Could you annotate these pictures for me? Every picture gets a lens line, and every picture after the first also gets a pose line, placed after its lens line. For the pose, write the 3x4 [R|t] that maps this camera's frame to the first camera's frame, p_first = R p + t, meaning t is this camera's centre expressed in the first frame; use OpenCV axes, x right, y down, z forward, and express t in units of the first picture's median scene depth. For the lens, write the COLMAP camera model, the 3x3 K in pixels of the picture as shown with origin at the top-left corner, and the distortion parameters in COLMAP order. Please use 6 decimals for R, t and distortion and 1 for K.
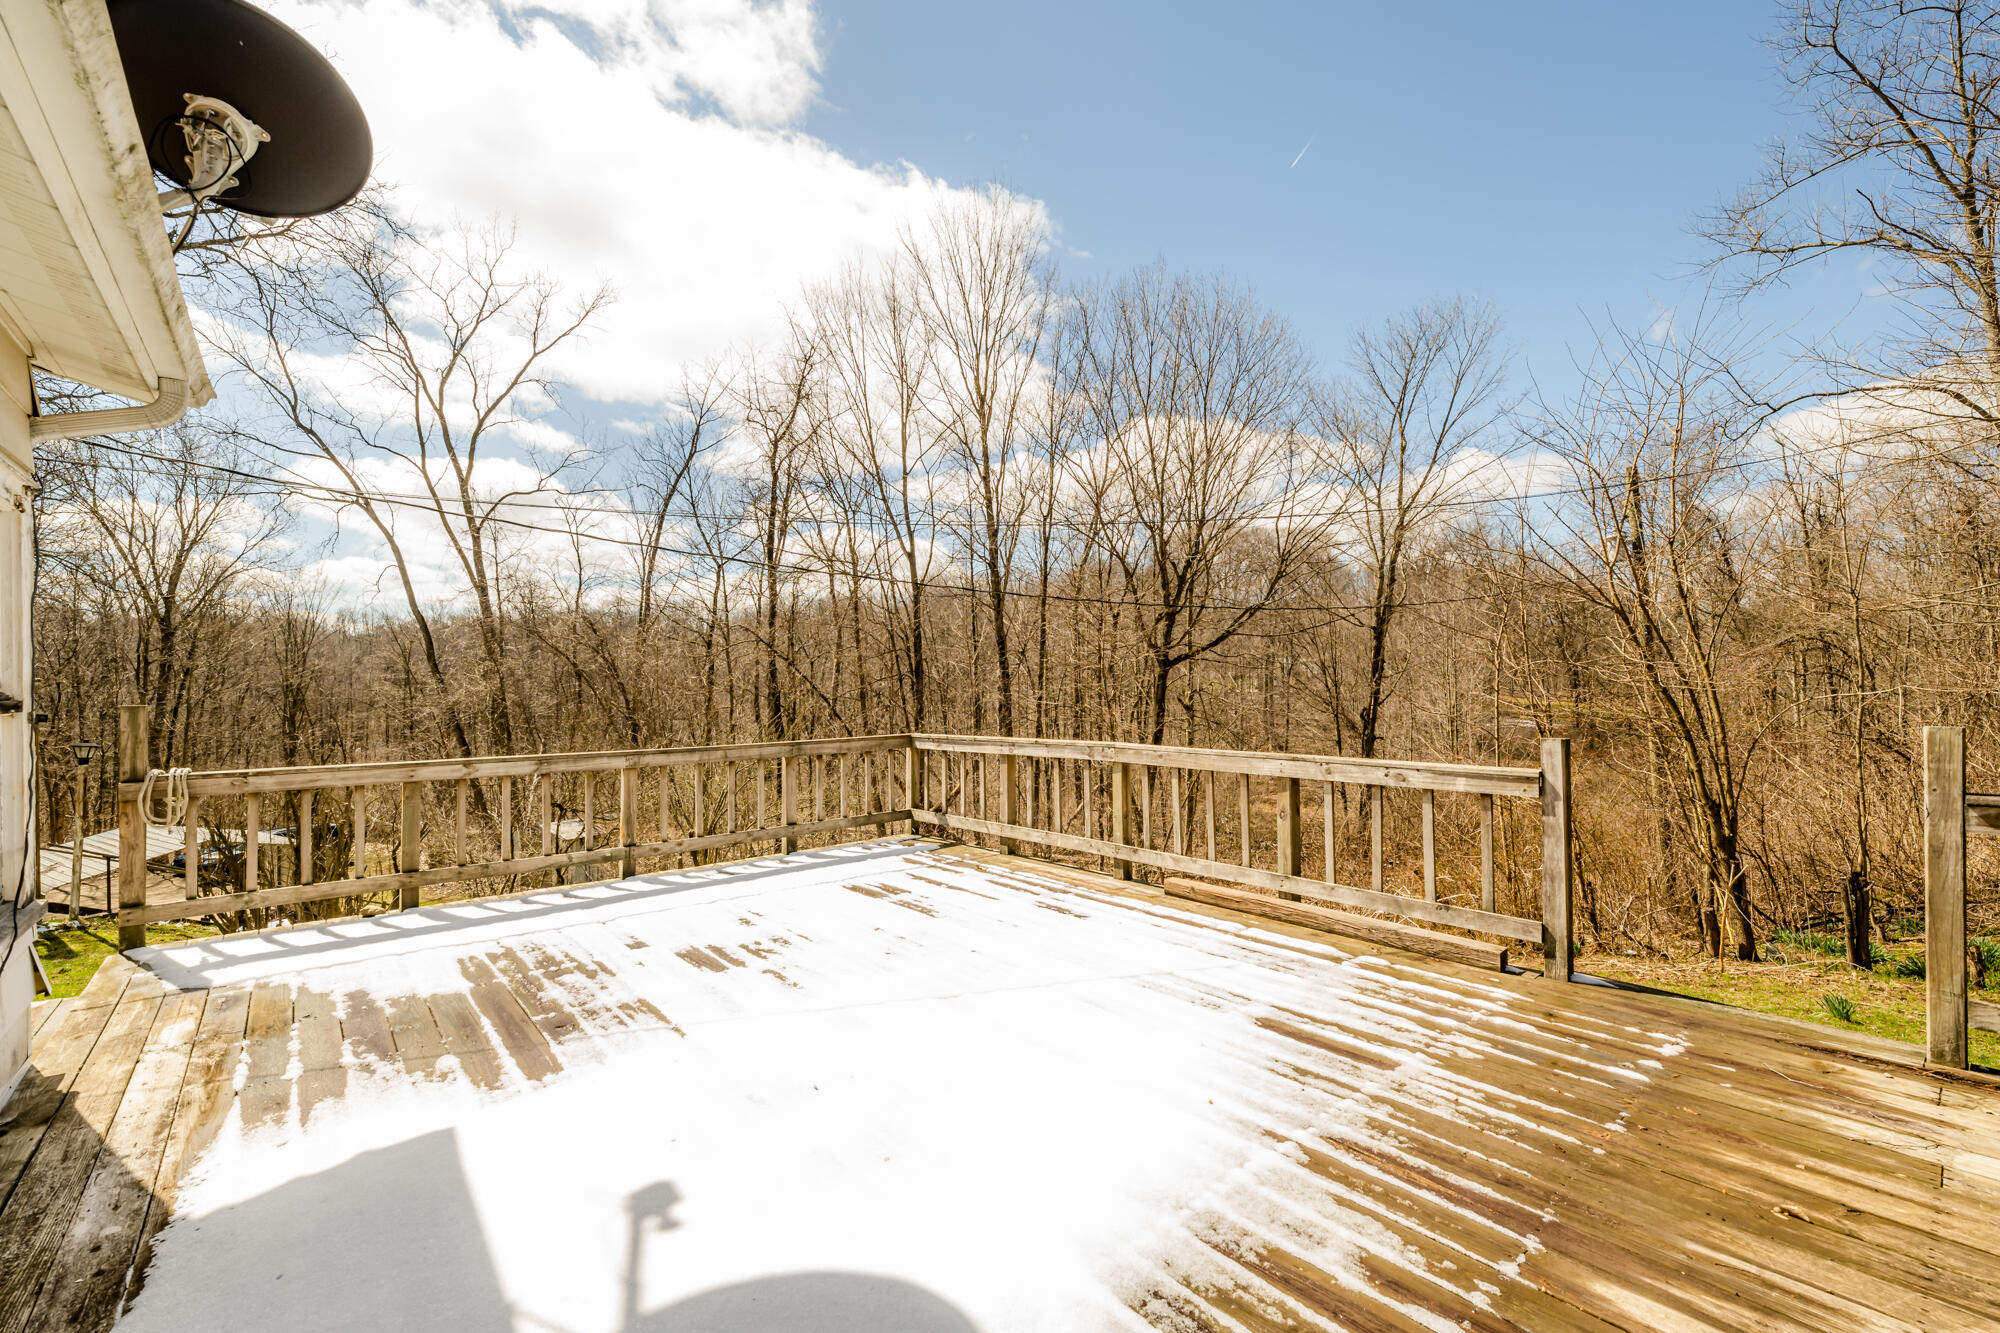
lens RADIAL K [[805.5, 0, 1008.3], [0, 805.5, 669.1], [0, 0, 1]] dist [0.004173, -0.001128]
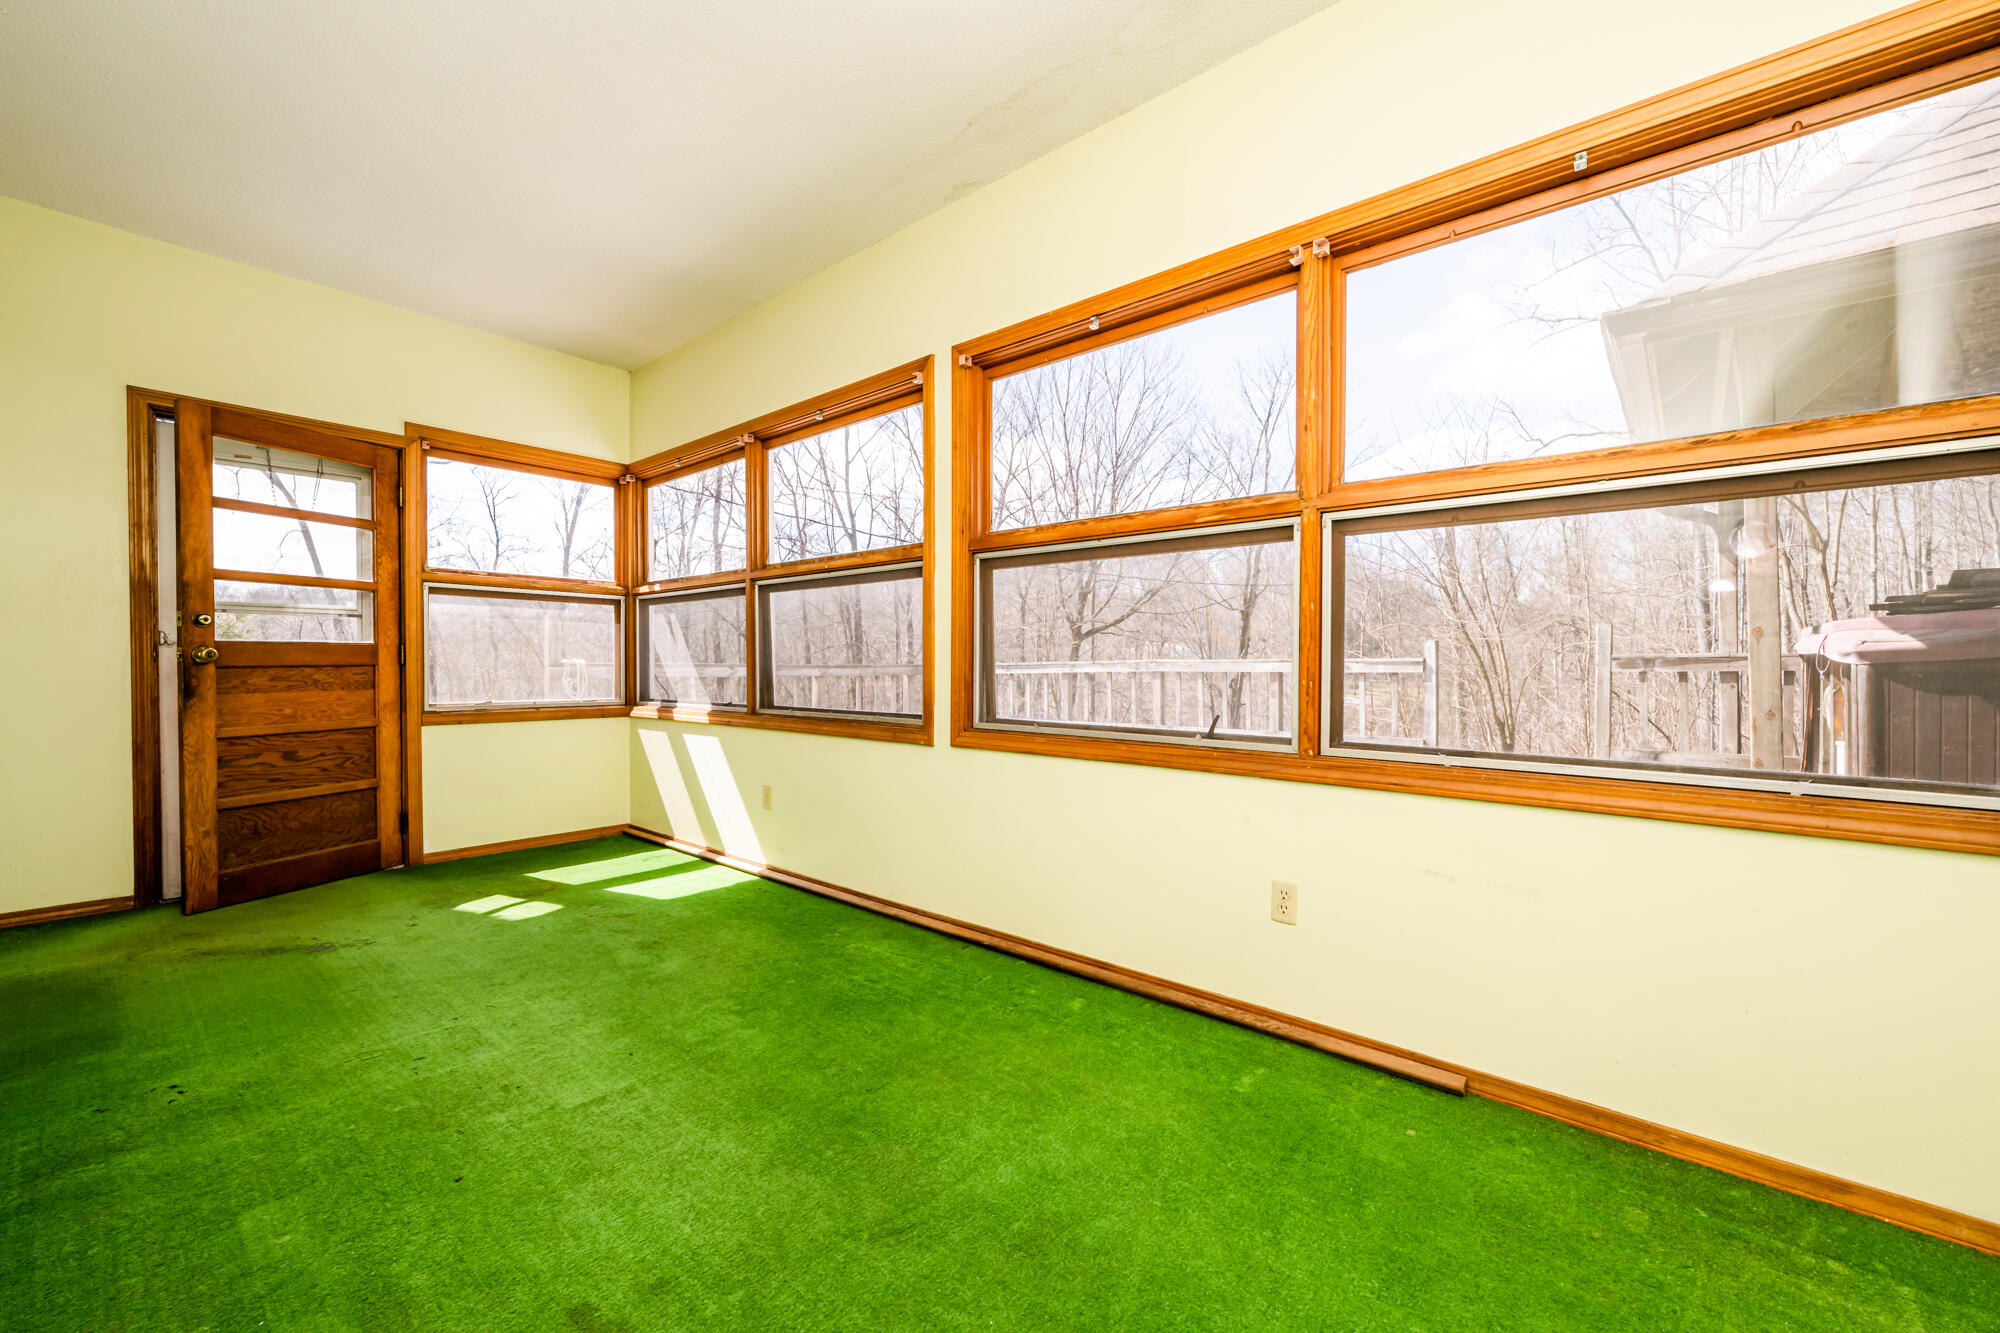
lens RADIAL K [[805.5, 0, 988.0], [0, 805.5, 670.3], [0, 0, 1]] dist [0.004173, -0.001128]
pose [[0.987641, 0.006096, 0.156614, -0.122056], [-0.008407, 0.999865, 0.014098, 0.027287], [-0.156507, -0.015241, 0.987559, -0.132318]]
